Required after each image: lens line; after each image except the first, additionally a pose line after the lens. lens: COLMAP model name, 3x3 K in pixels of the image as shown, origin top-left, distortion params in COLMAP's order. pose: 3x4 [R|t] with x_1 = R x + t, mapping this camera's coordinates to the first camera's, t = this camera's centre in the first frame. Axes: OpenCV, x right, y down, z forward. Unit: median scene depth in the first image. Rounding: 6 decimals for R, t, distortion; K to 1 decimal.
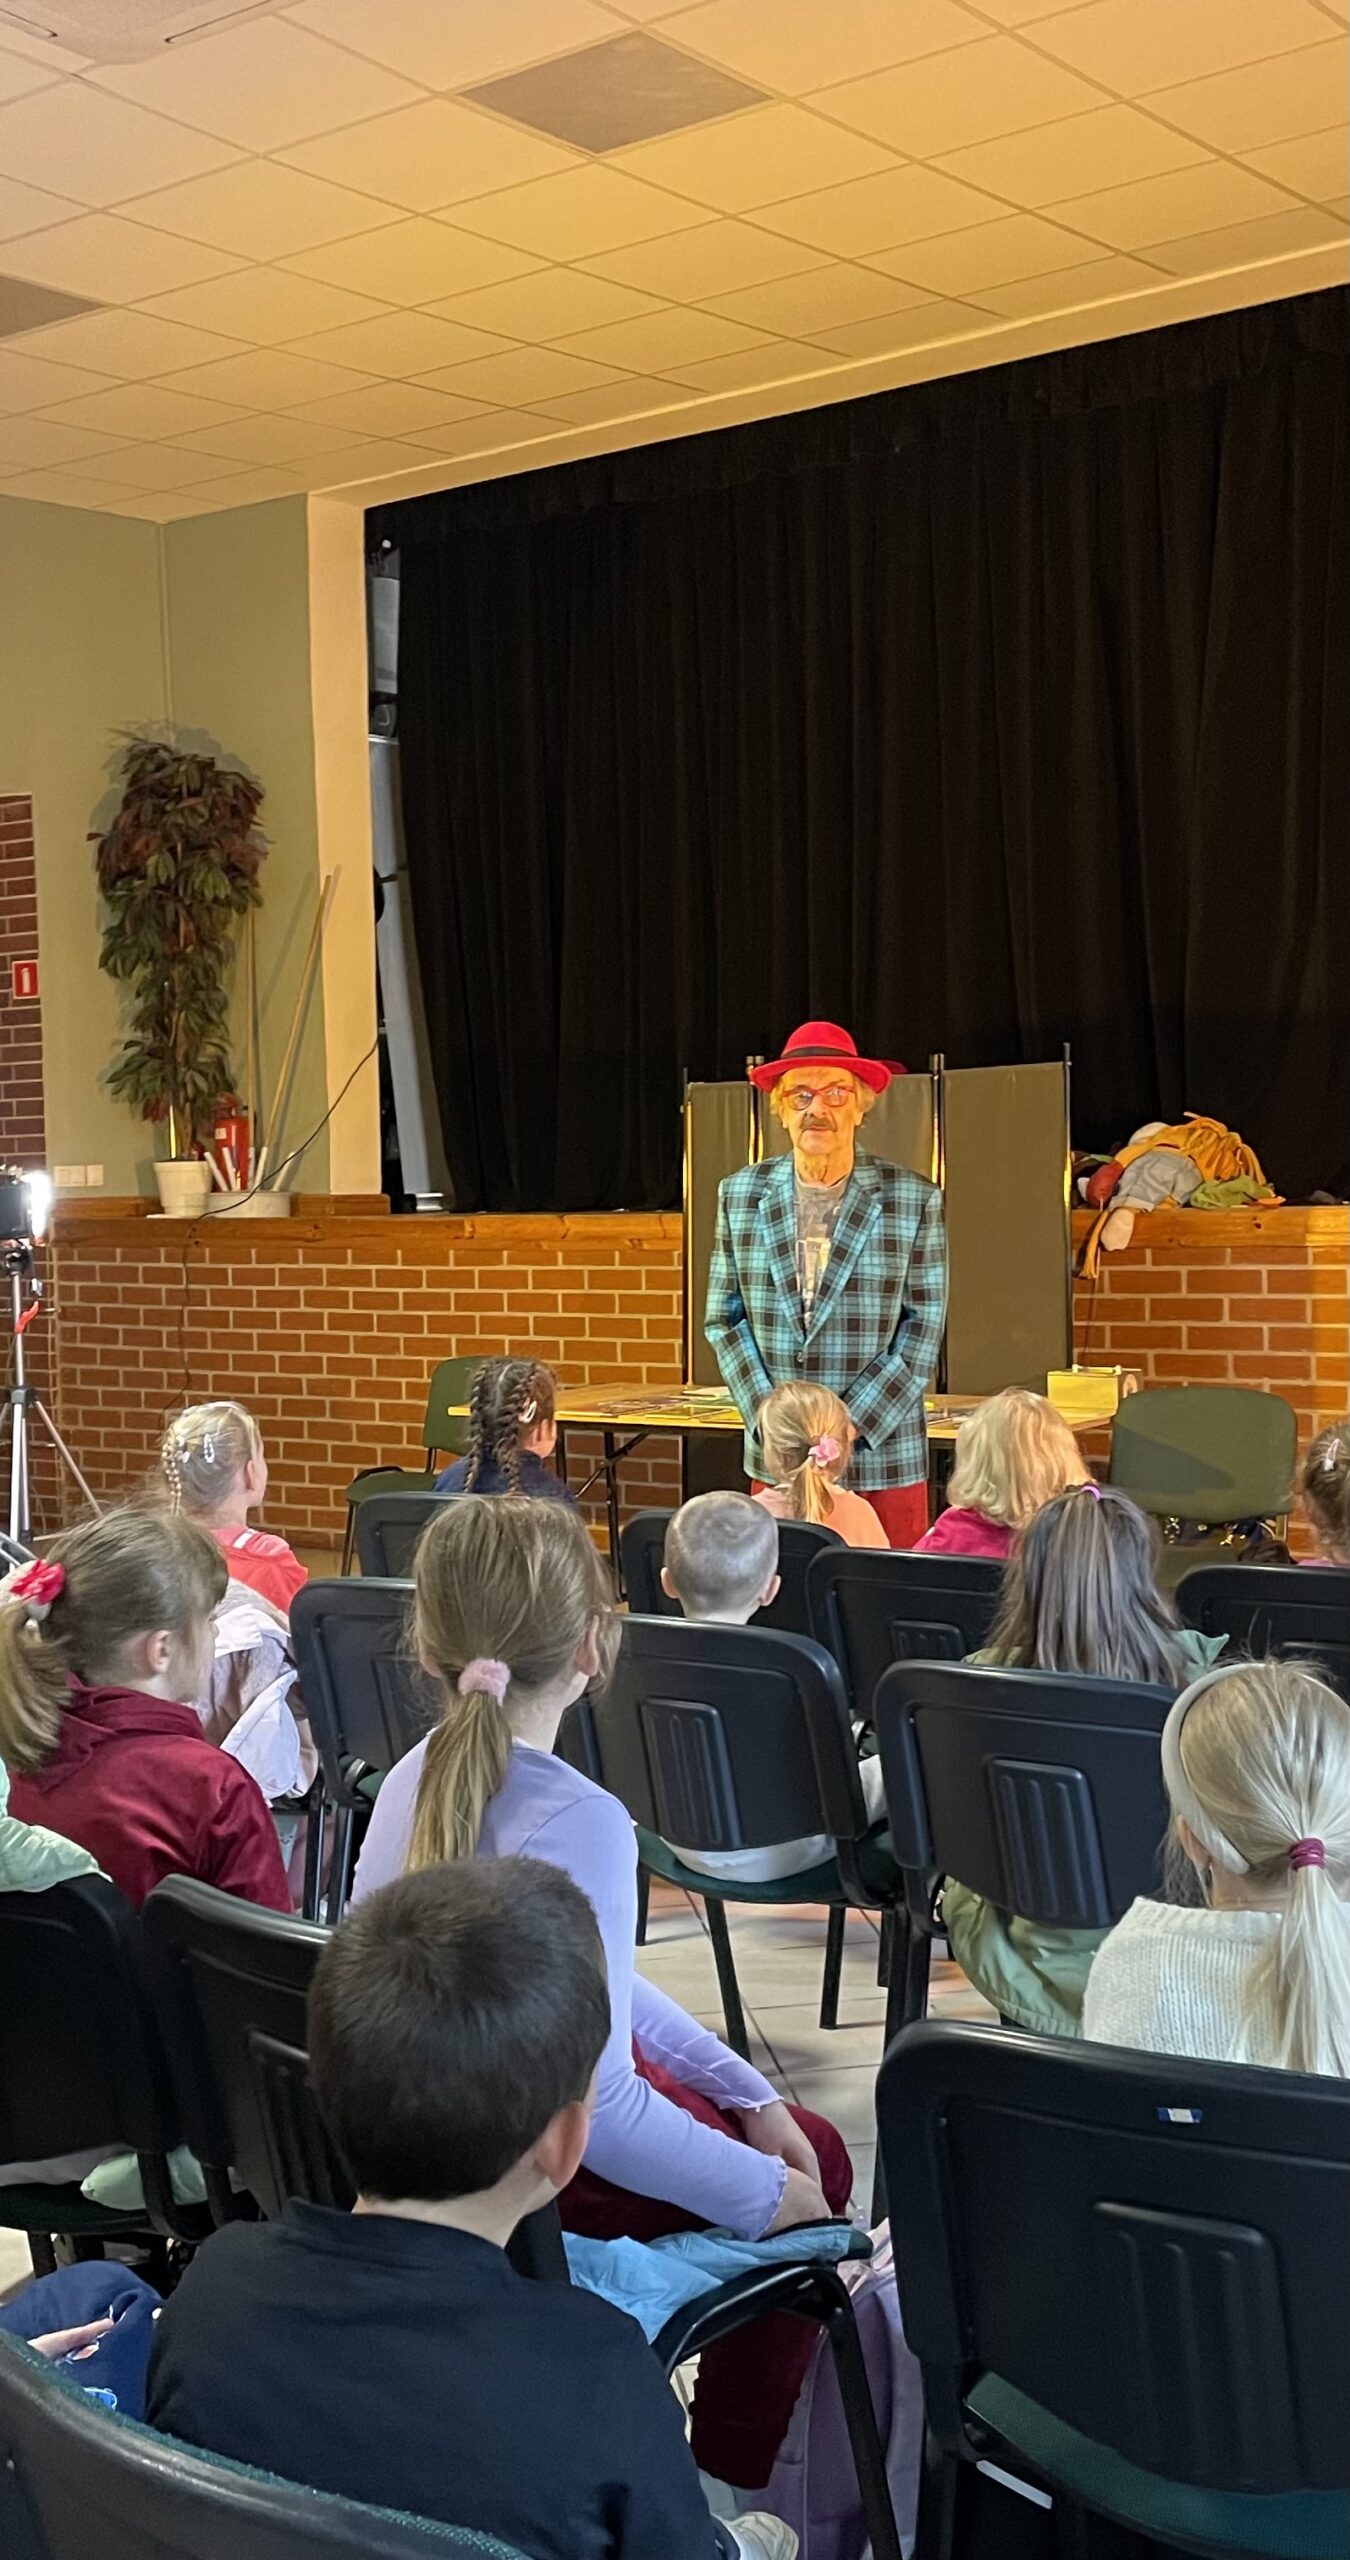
lens RADIAL K [[2568.5, 0, 737.8], [0, 2568.5, 1284.2], [0, 0, 1]] dist [0.080817, -0.009906]
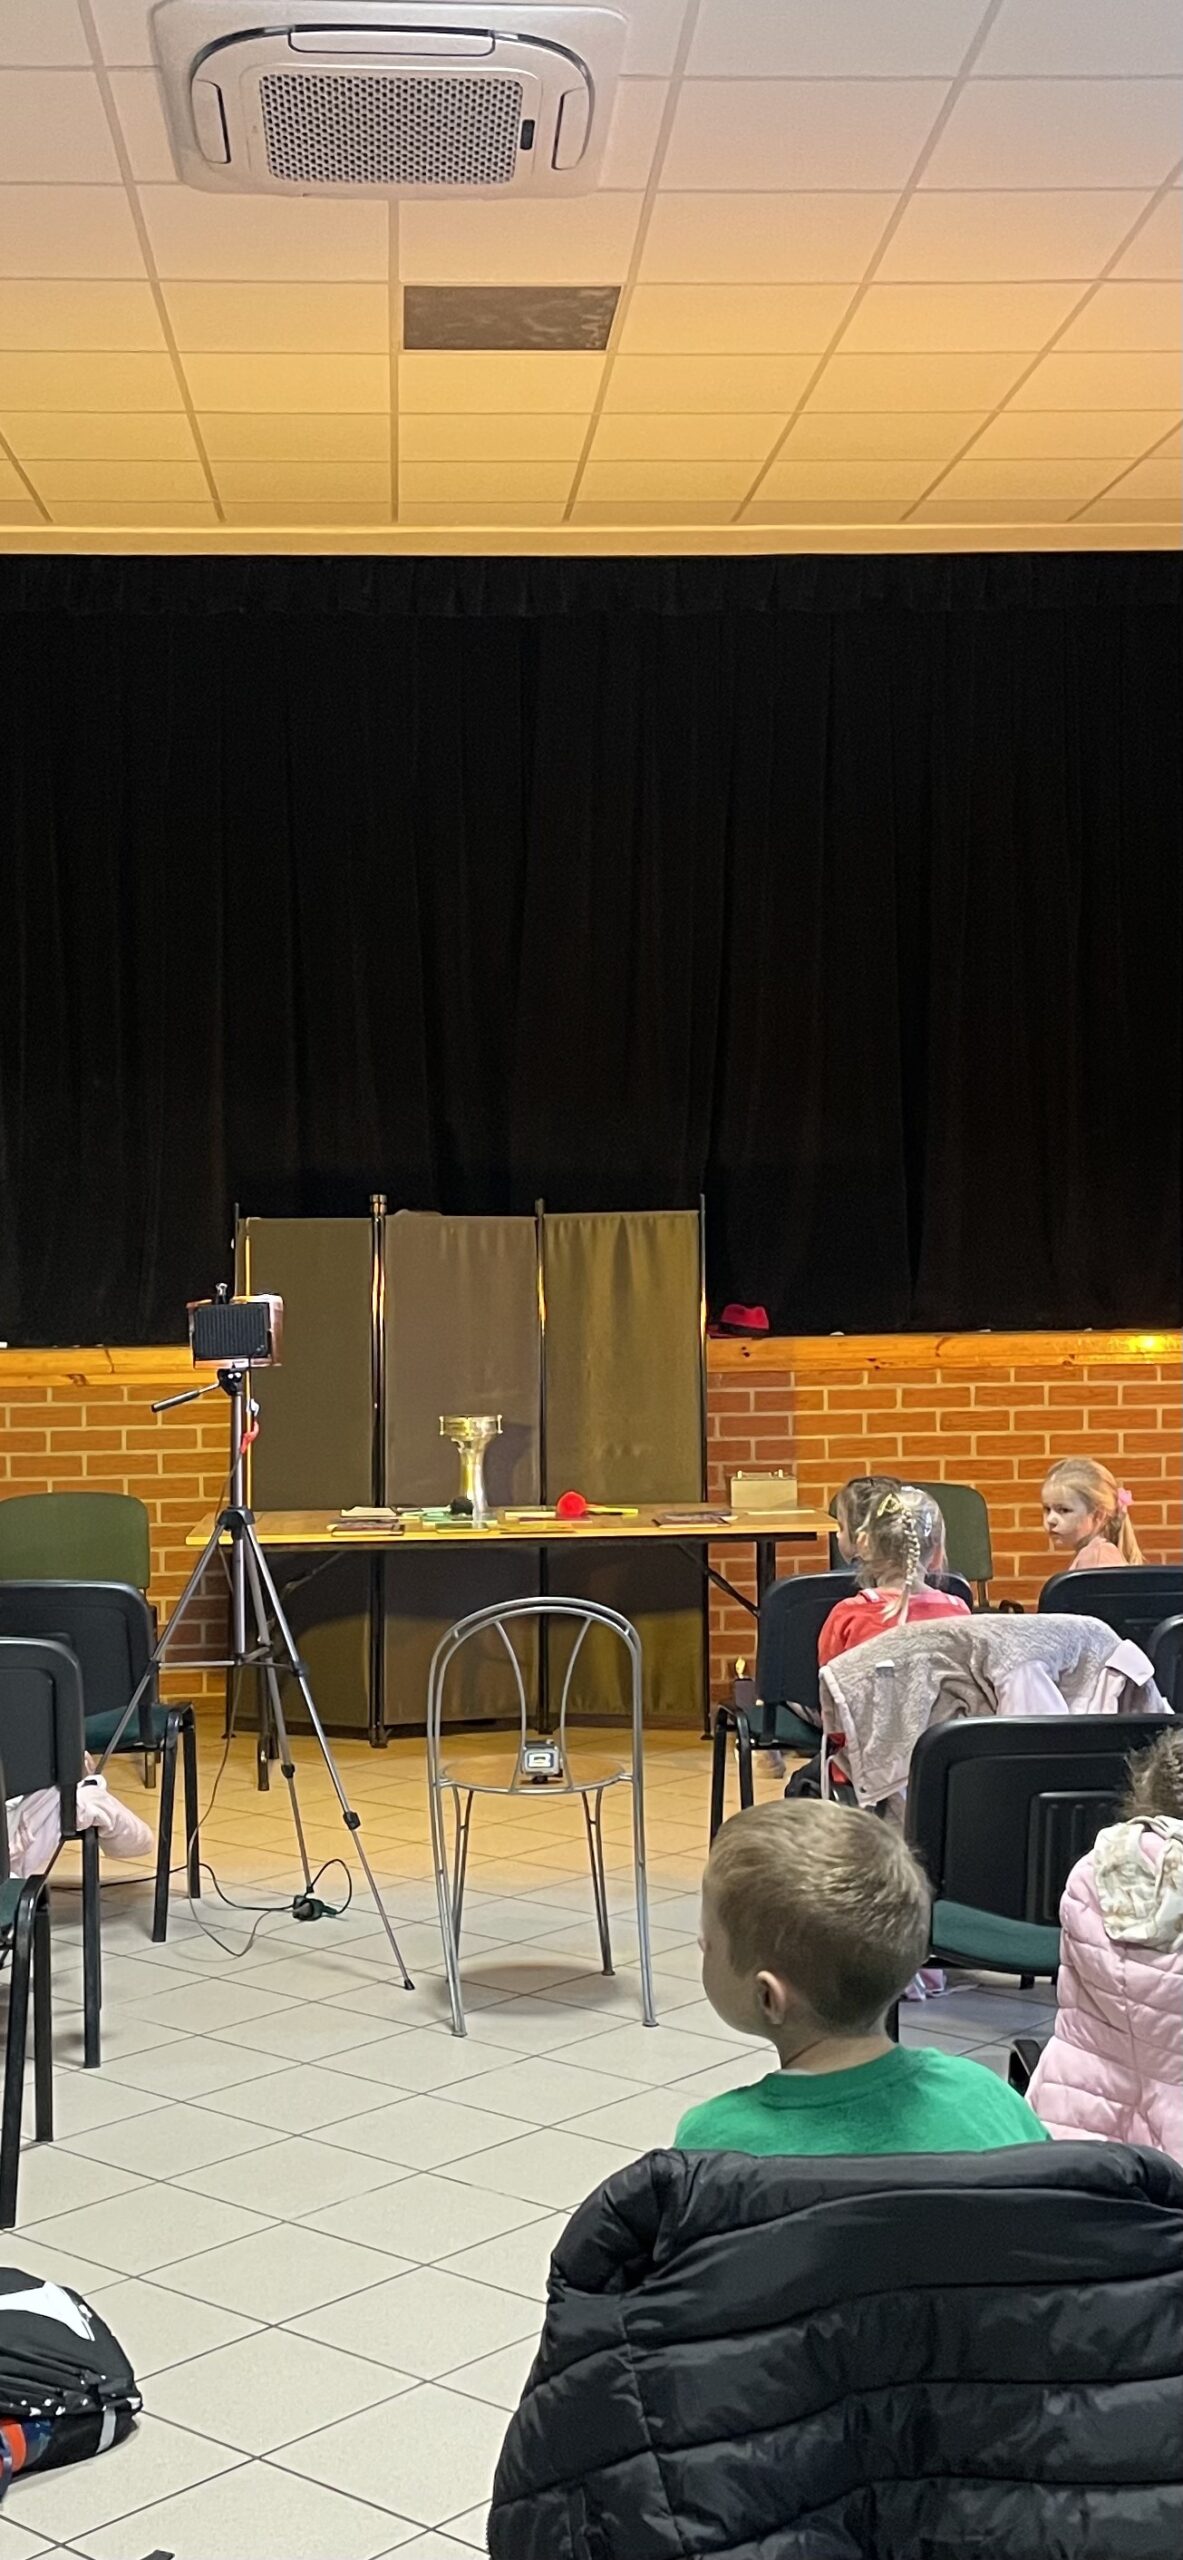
lens RADIAL K [[2742.8, 0, 518.0], [0, 2742.8, 1360.4], [0, 0, 1]] dist [0.135631, -0.248076]
pose [[0.789296, -0.003696, 0.614002, -0.467928], [0.024553, 0.999372, -0.025547, 0.006856], [-0.613522, 0.035240, 0.788891, 0.056381]]
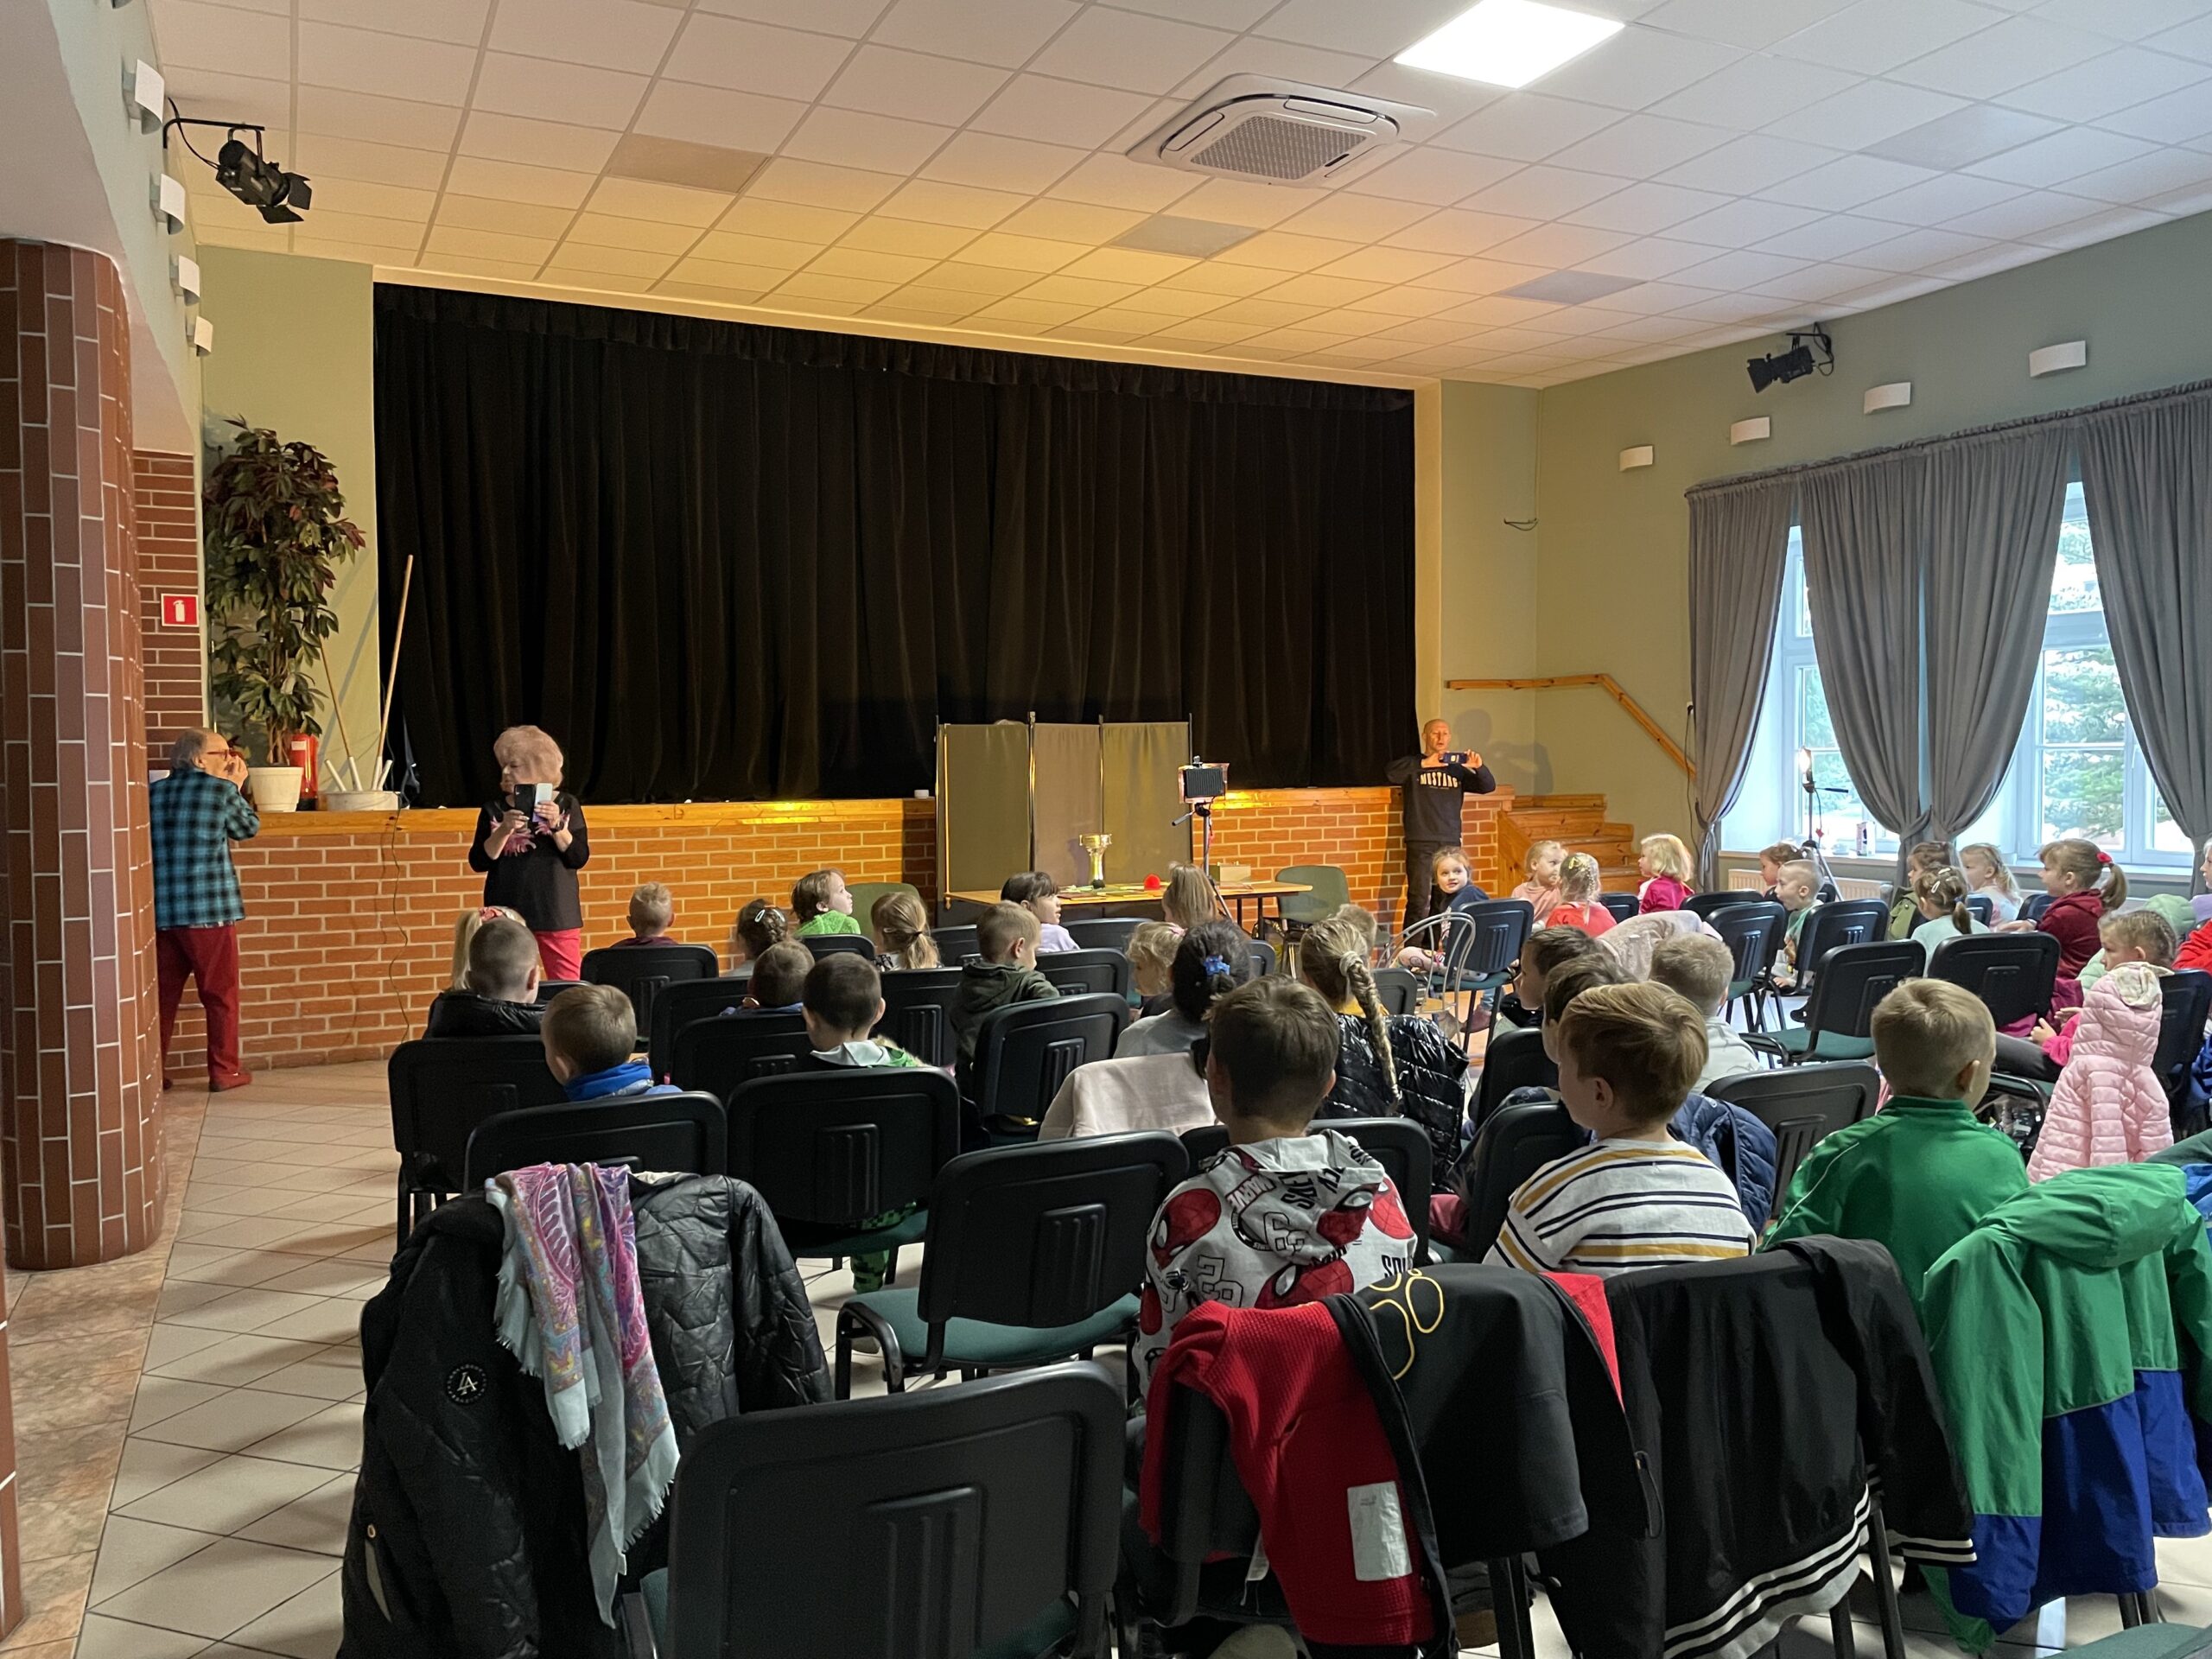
lens RADIAL K [[1675.7, 0, 1094.0], [0, 1675.7, 818.8], [0, 0, 1]] dist [0.089941, -0.111831]
pose [[0.489456, -0.010416, 0.871966, -0.754965], [0.045084, 0.998894, -0.013375, 0.005824], [-0.870862, 0.045858, 0.489384, 0.268816]]
